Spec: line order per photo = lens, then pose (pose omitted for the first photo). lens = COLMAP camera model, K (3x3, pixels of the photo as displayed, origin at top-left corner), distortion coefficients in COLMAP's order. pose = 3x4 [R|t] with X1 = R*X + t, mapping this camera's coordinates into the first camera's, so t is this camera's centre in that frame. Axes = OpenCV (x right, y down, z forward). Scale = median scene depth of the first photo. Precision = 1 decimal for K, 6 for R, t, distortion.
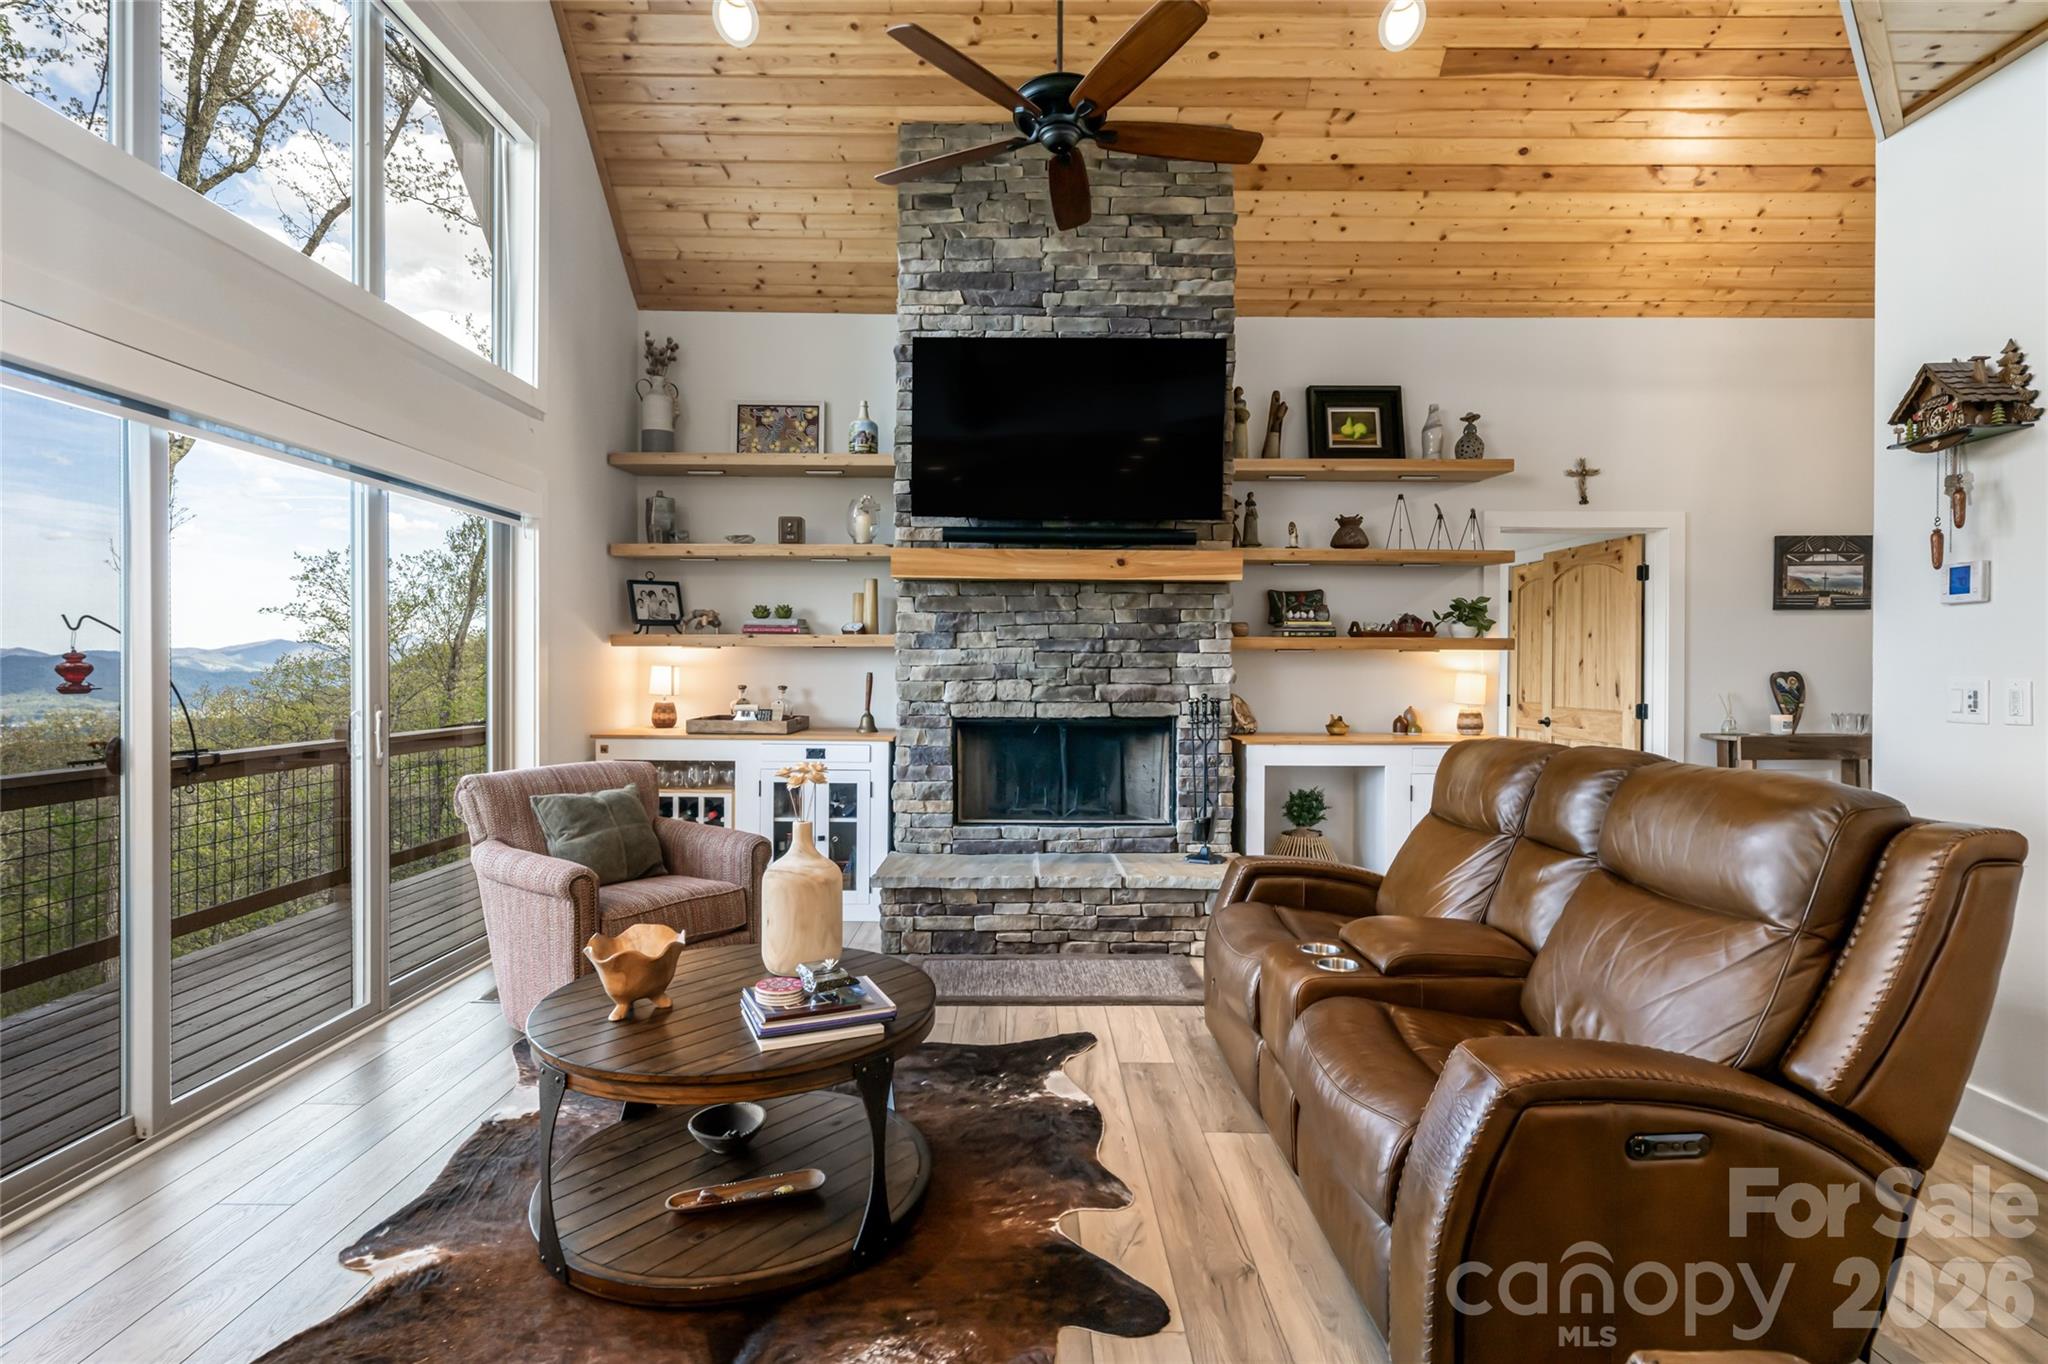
lens RADIAL K [[1019.5, 0, 1024.0], [0, 1019.5, 682.0], [0, 0, 1]] dist [-0.002161, -0.000155]
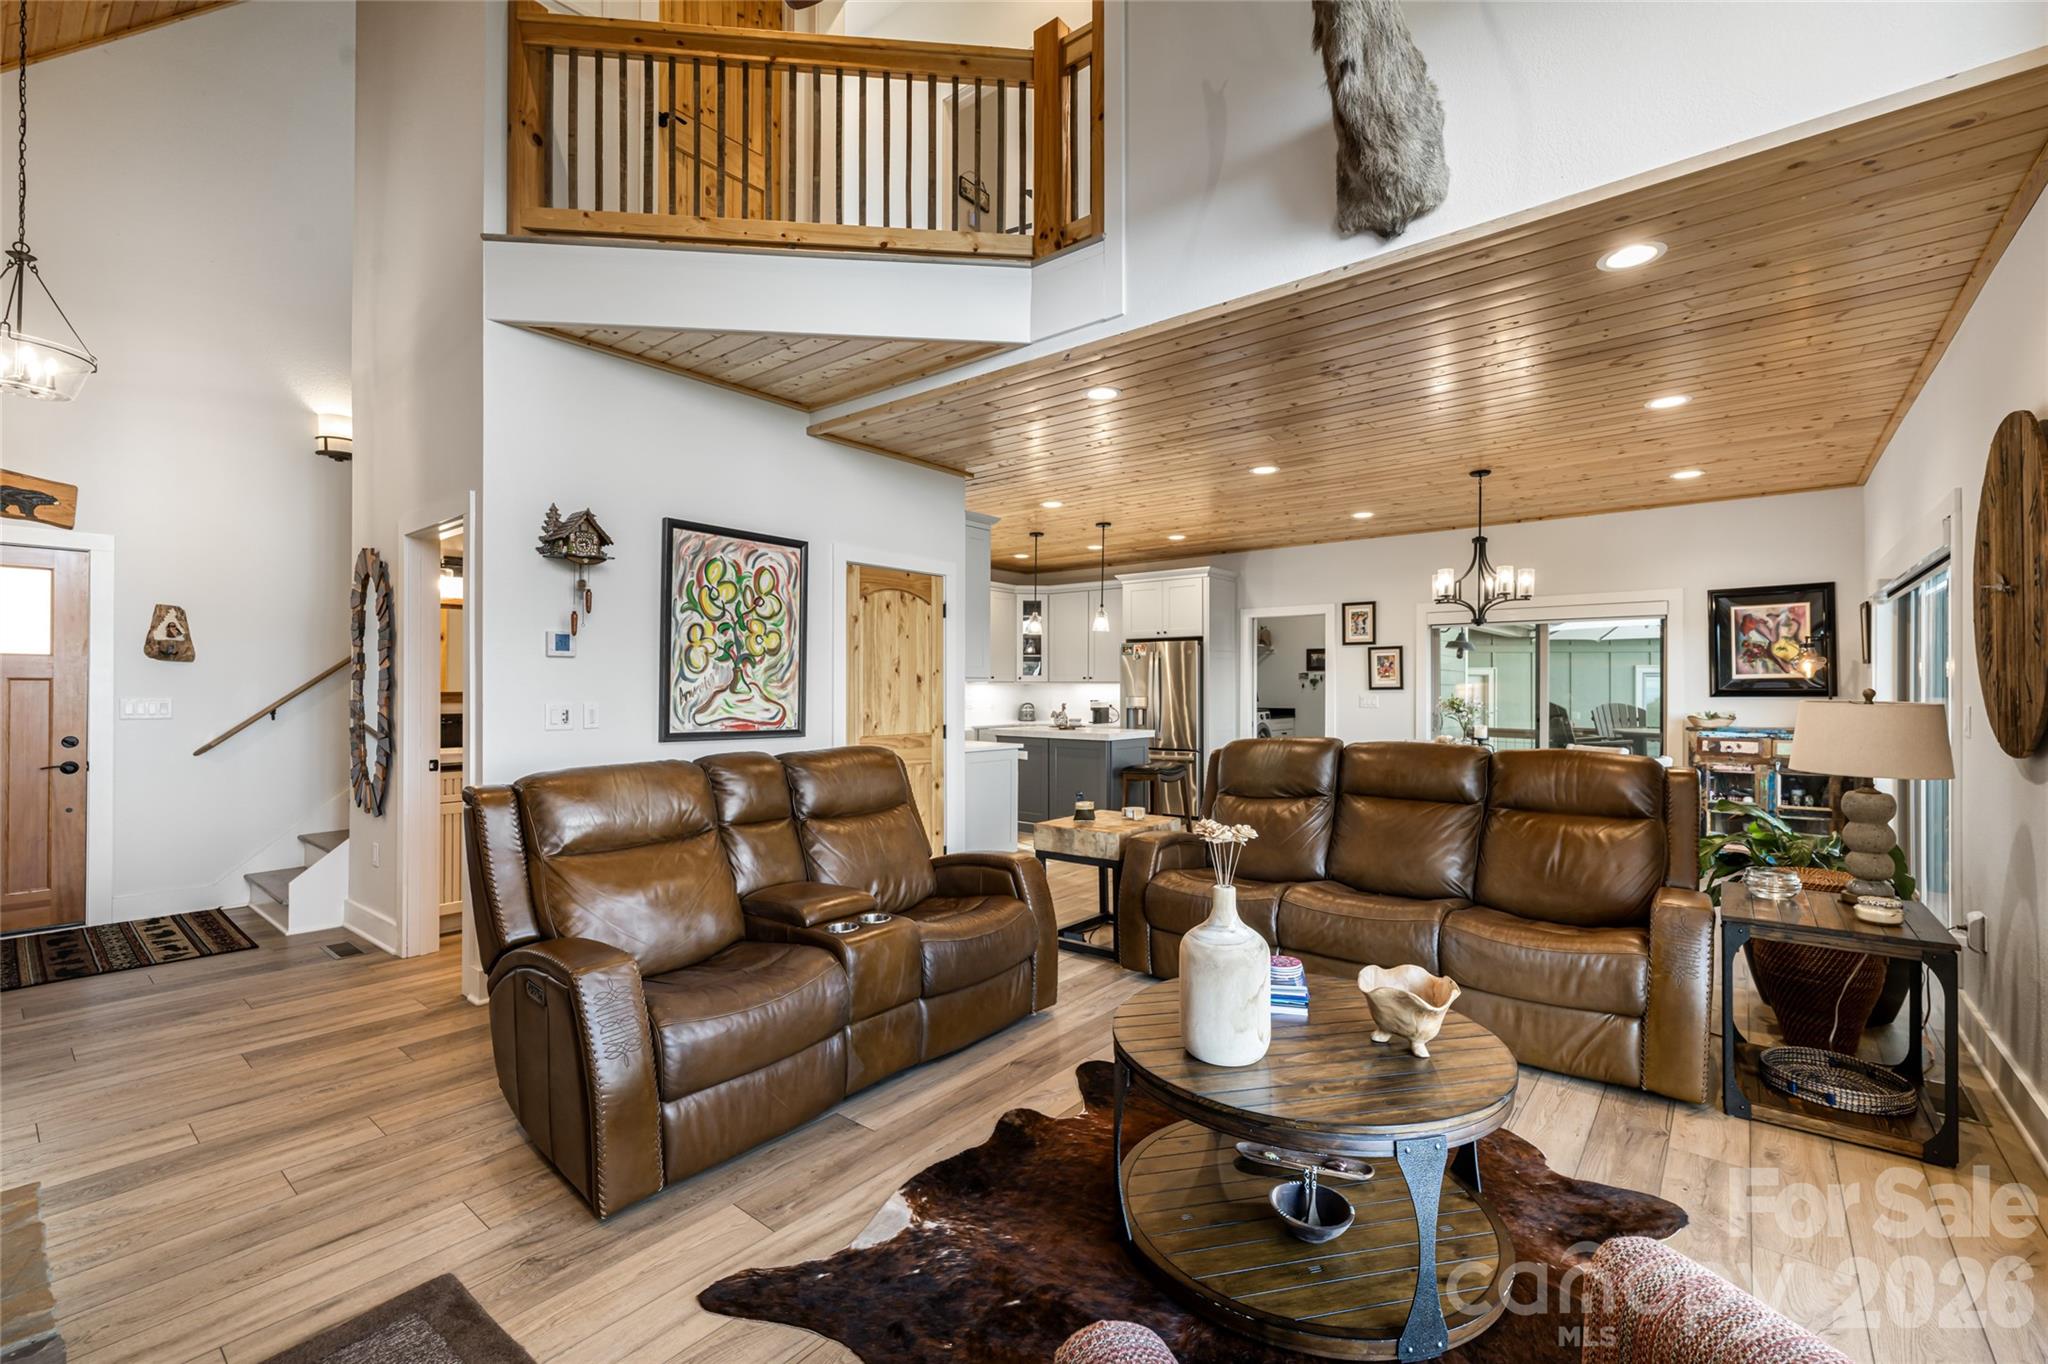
lens RADIAL K [[877.3, 0, 1024.8], [0, 877.3, 633.6], [0, 0, 1]] dist [0.000180, -0.000162]
pose [[-0.779469, 0.030399, 0.625703, -0.559478], [-0.002662, 0.998652, -0.051834, -0.042875], [-0.626435, -0.042069, -0.778337, 1.670459]]
